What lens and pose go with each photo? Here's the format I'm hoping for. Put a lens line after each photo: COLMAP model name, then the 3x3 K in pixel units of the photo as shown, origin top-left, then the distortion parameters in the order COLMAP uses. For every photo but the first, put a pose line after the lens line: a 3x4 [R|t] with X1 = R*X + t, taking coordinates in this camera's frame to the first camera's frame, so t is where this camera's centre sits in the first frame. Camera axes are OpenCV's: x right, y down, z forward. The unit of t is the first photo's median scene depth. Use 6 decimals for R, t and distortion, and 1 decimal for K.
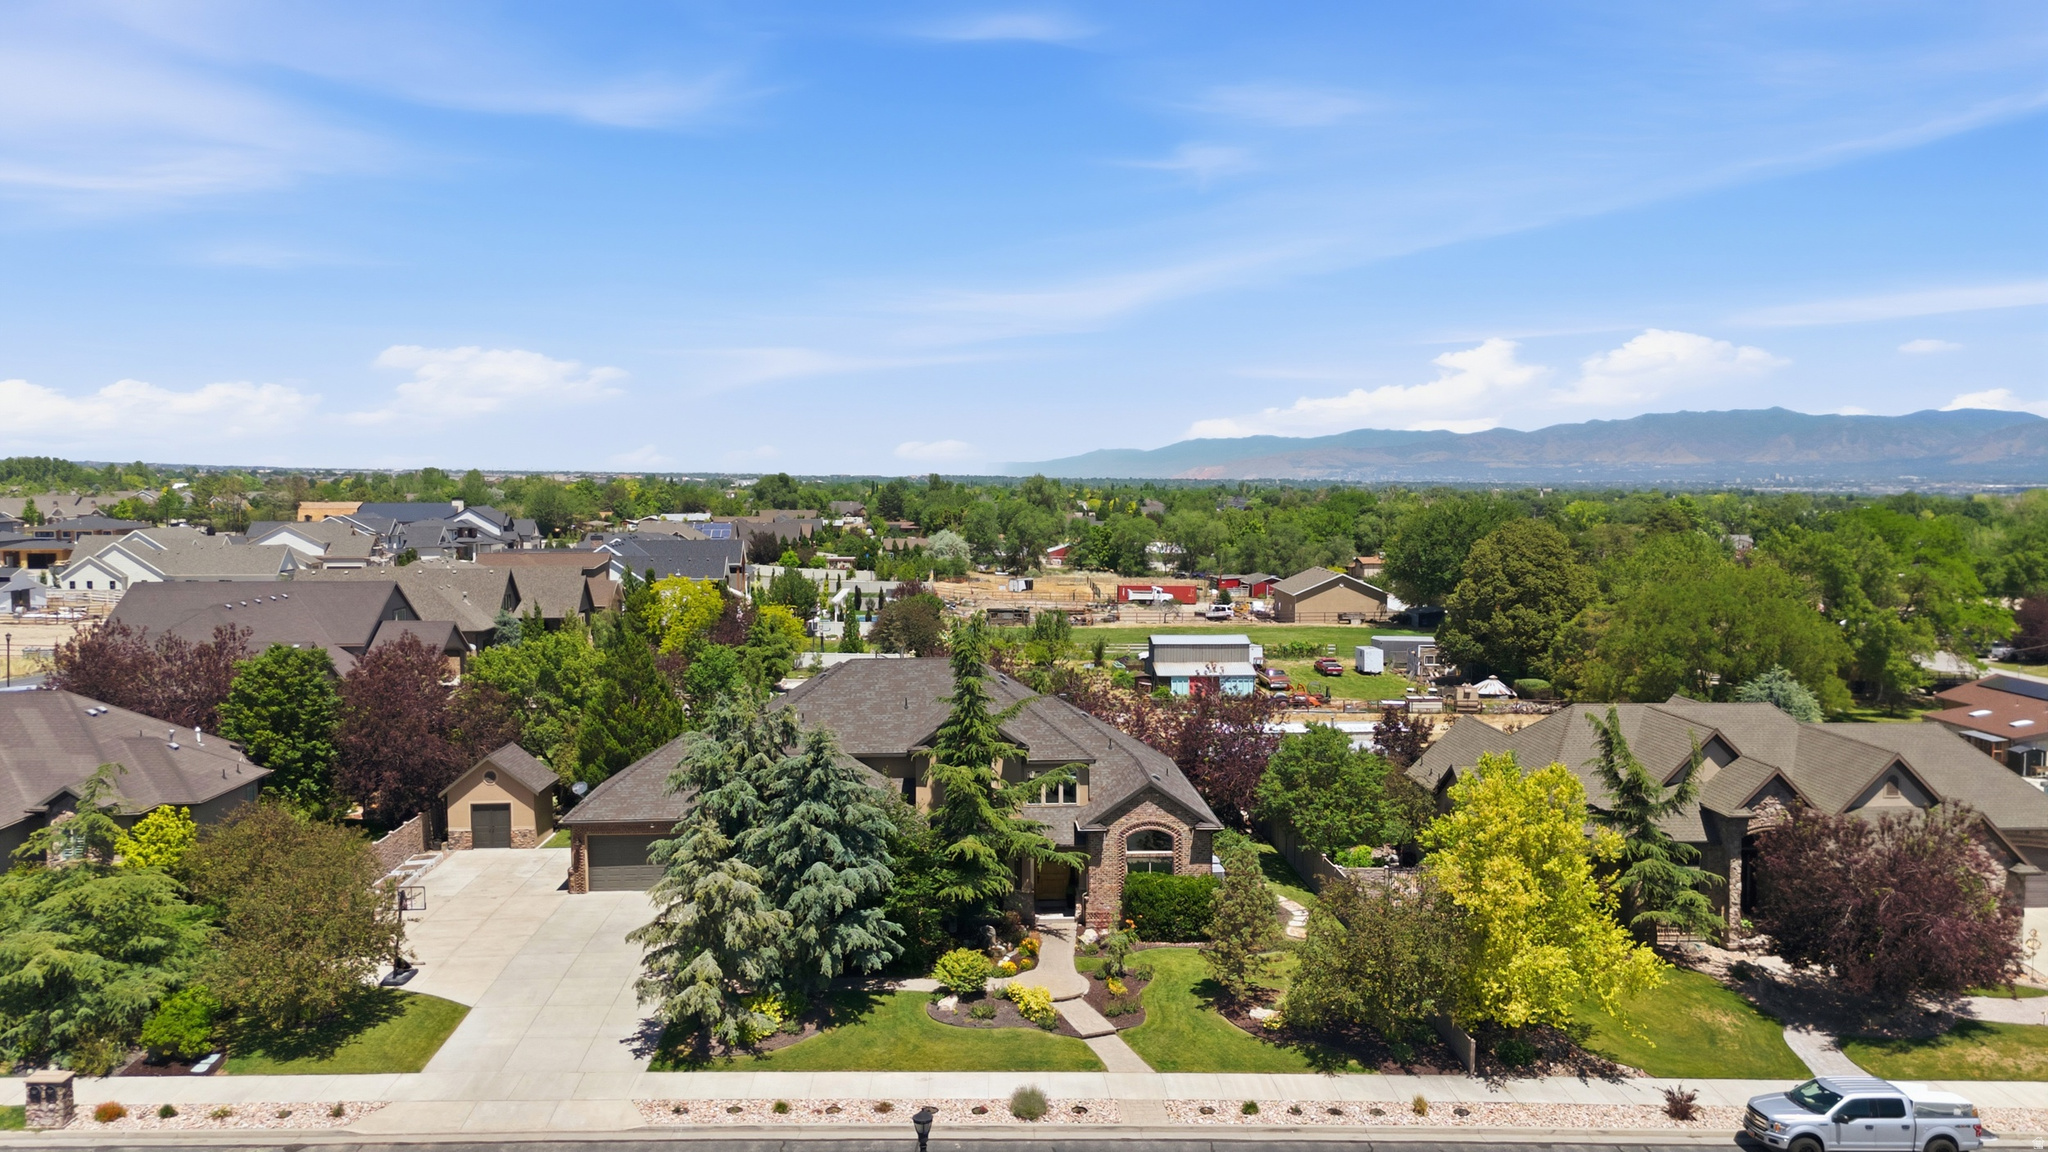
lens RADIAL K [[1507.5, 0, 1021.6], [0, 1507.5, 579.7], [0, 0, 1]] dist [0.073274, -0.065776]
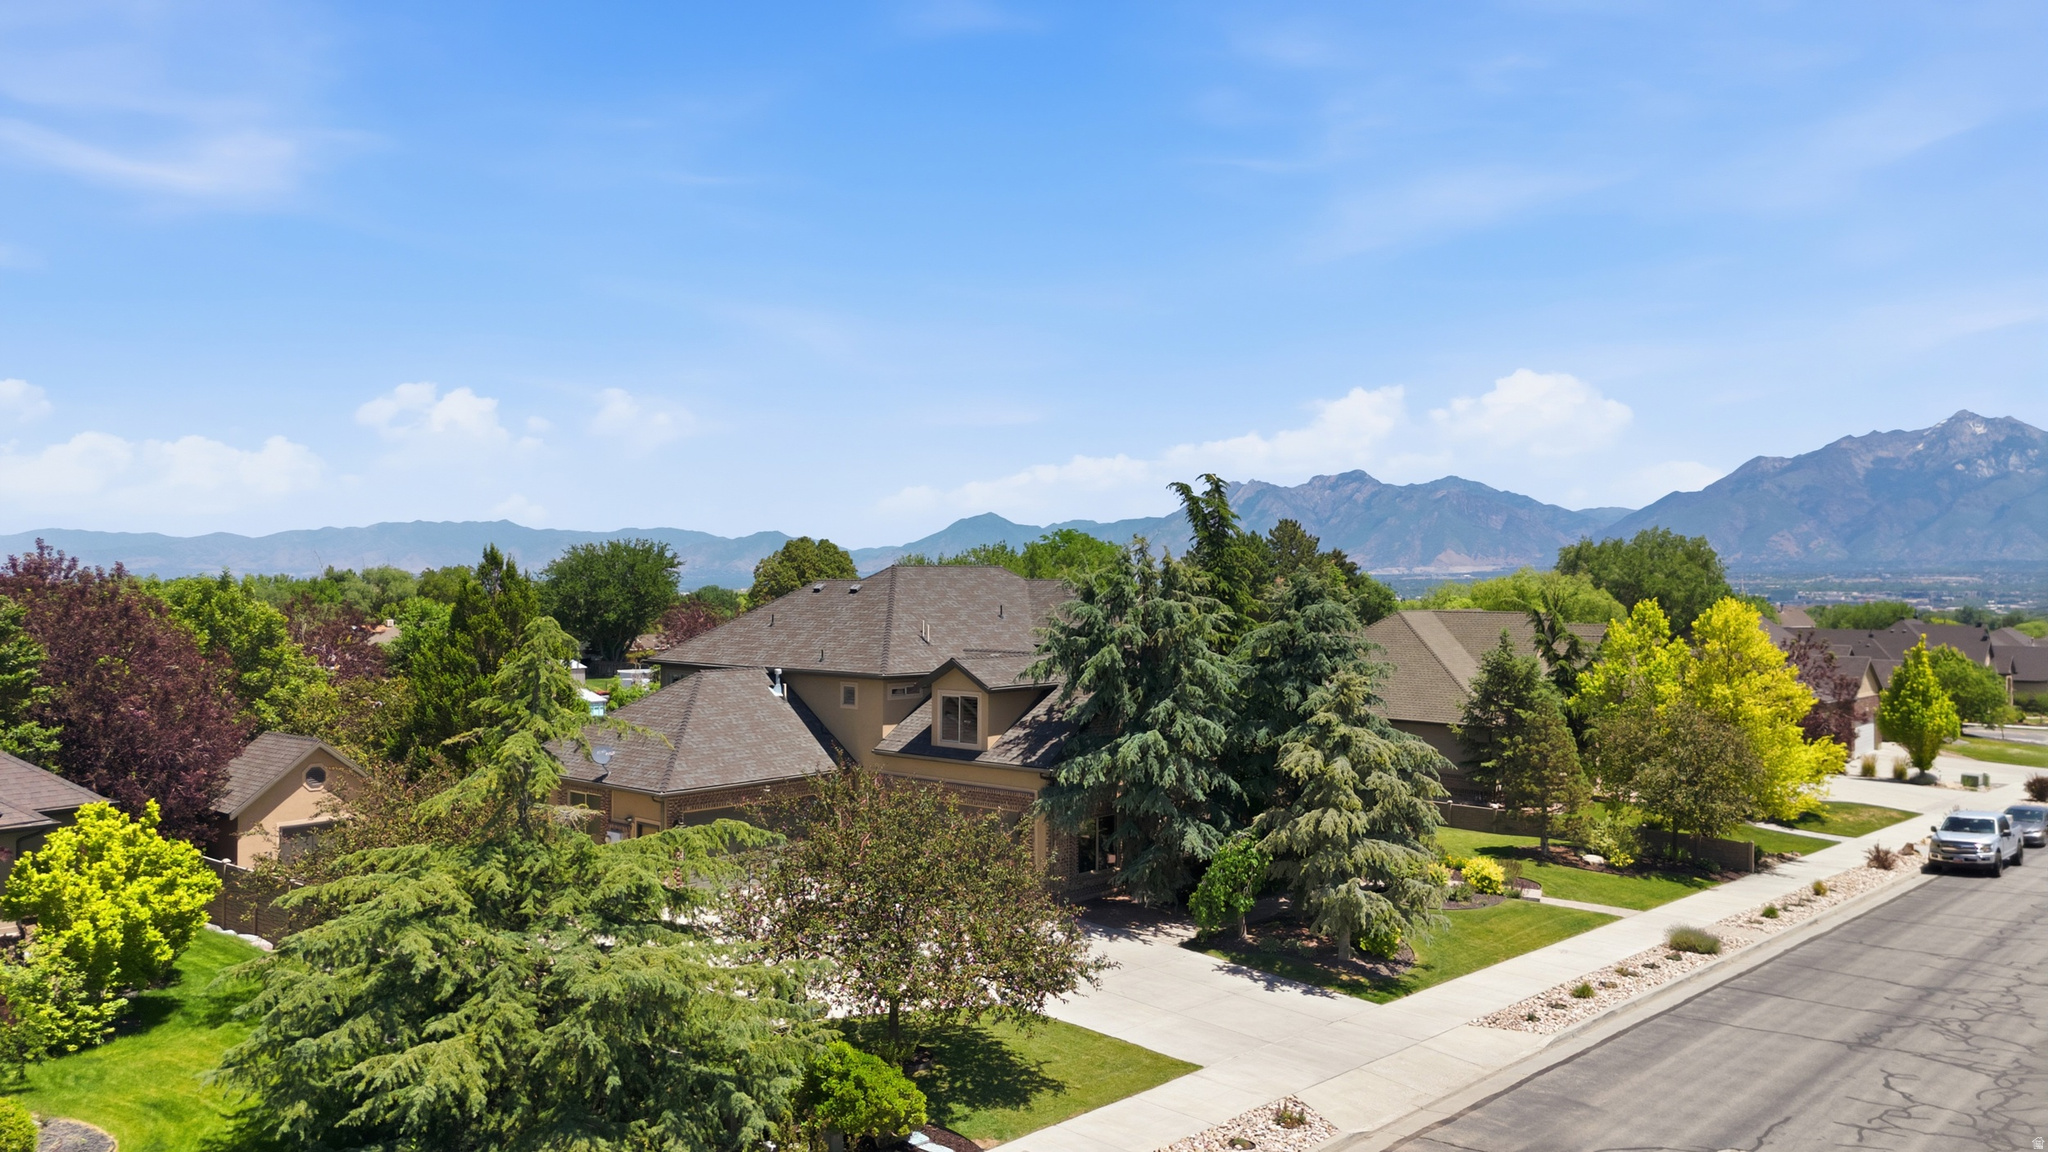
lens RADIAL K [[1507.5, 0, 1021.7], [0, 1507.5, 583.6], [0, 0, 1]] dist [0.073274, -0.065776]
pose [[0.706523, 0.002481, 0.707686, -0.690112], [0.046457, 0.997674, -0.049879, 0.117008], [-0.706163, 0.068118, 0.704765, 0.462845]]
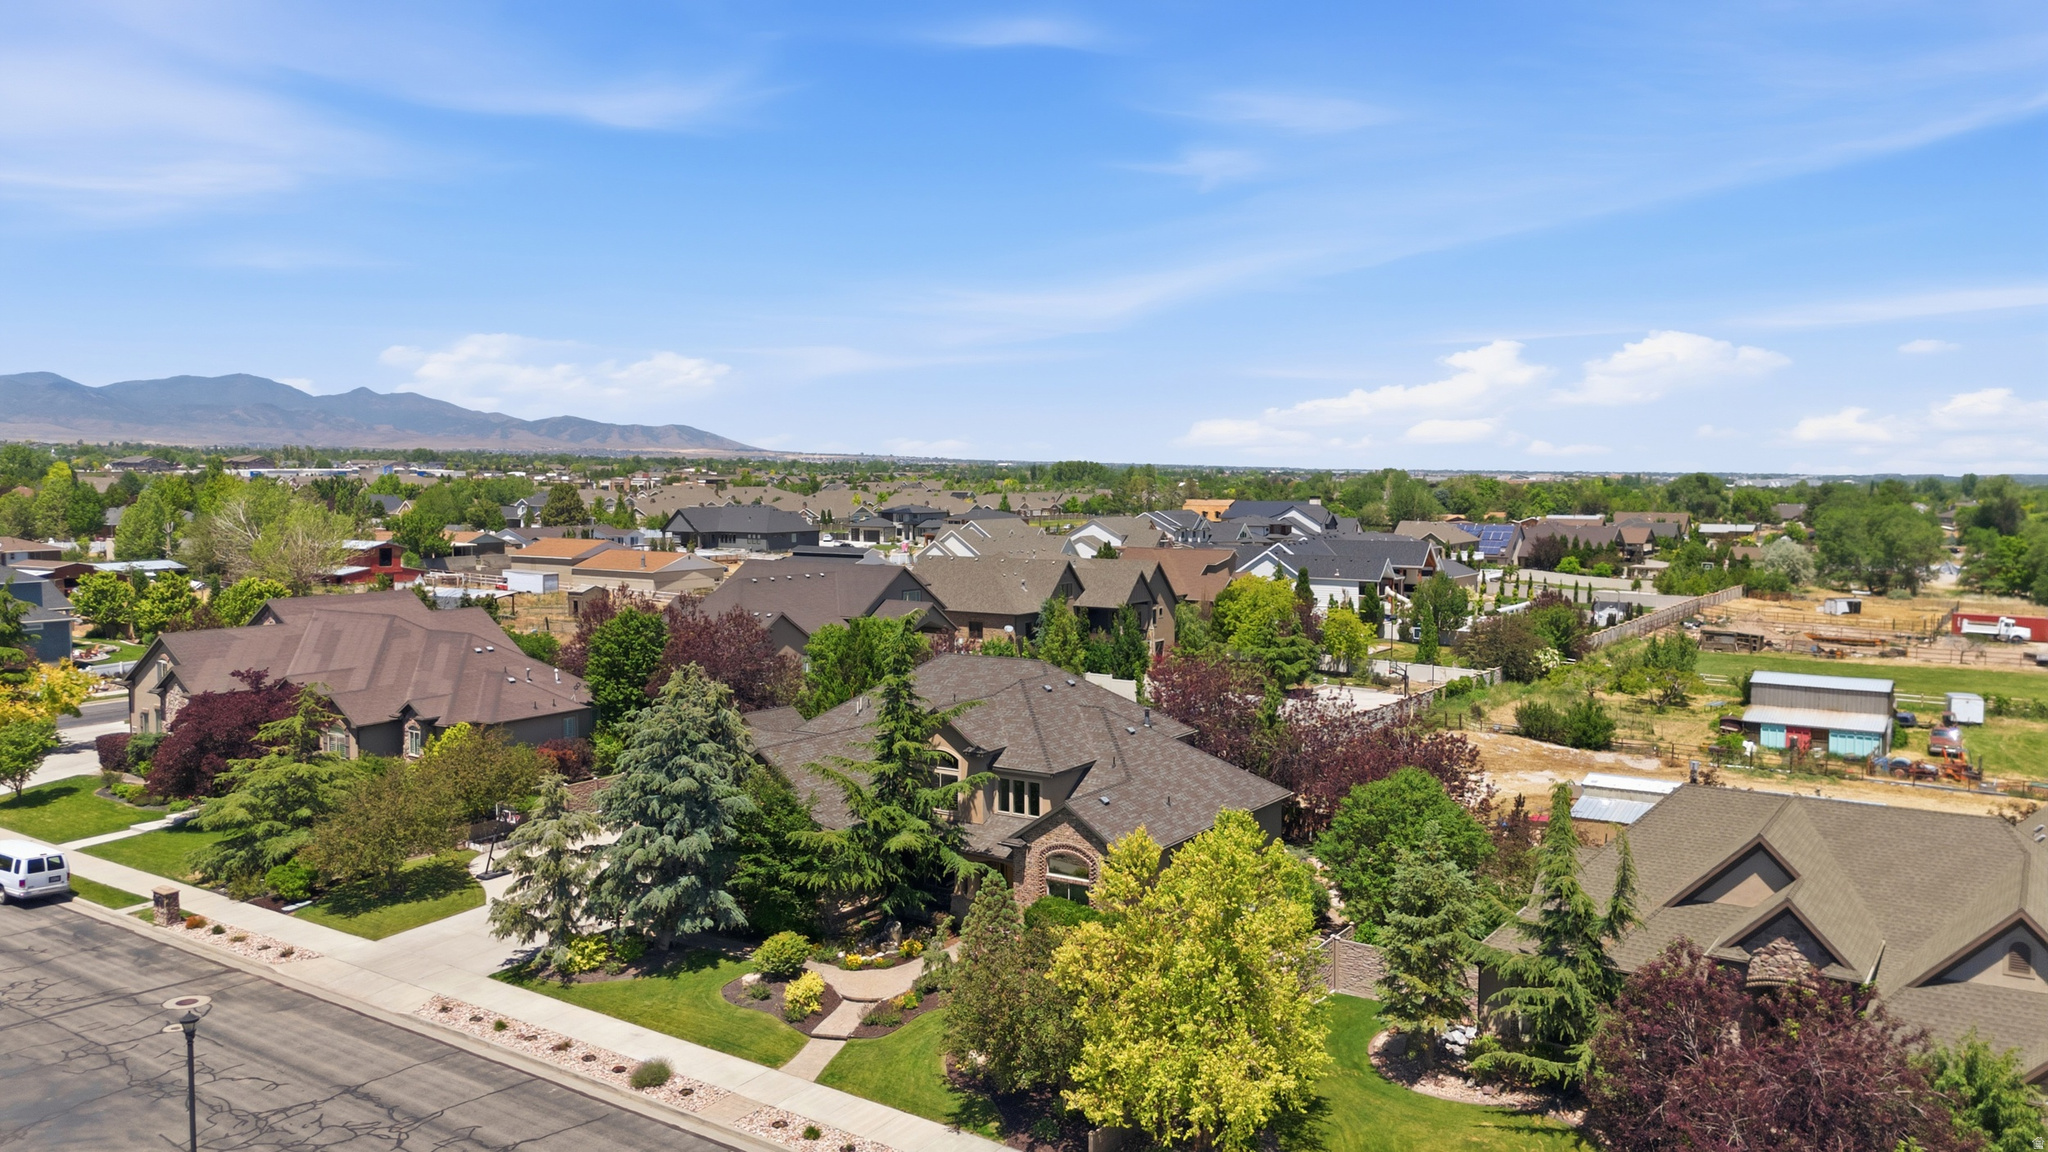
lens RADIAL K [[1507.5, 0, 1025.2], [0, 1507.5, 578.1], [0, 0, 1]] dist [0.073274, -0.065776]
pose [[0.804851, 0.043516, -0.591879, 0.609135], [-0.044109, 0.998936, 0.013464, -0.017052], [0.591835, 0.015271, 0.805915, 0.222749]]
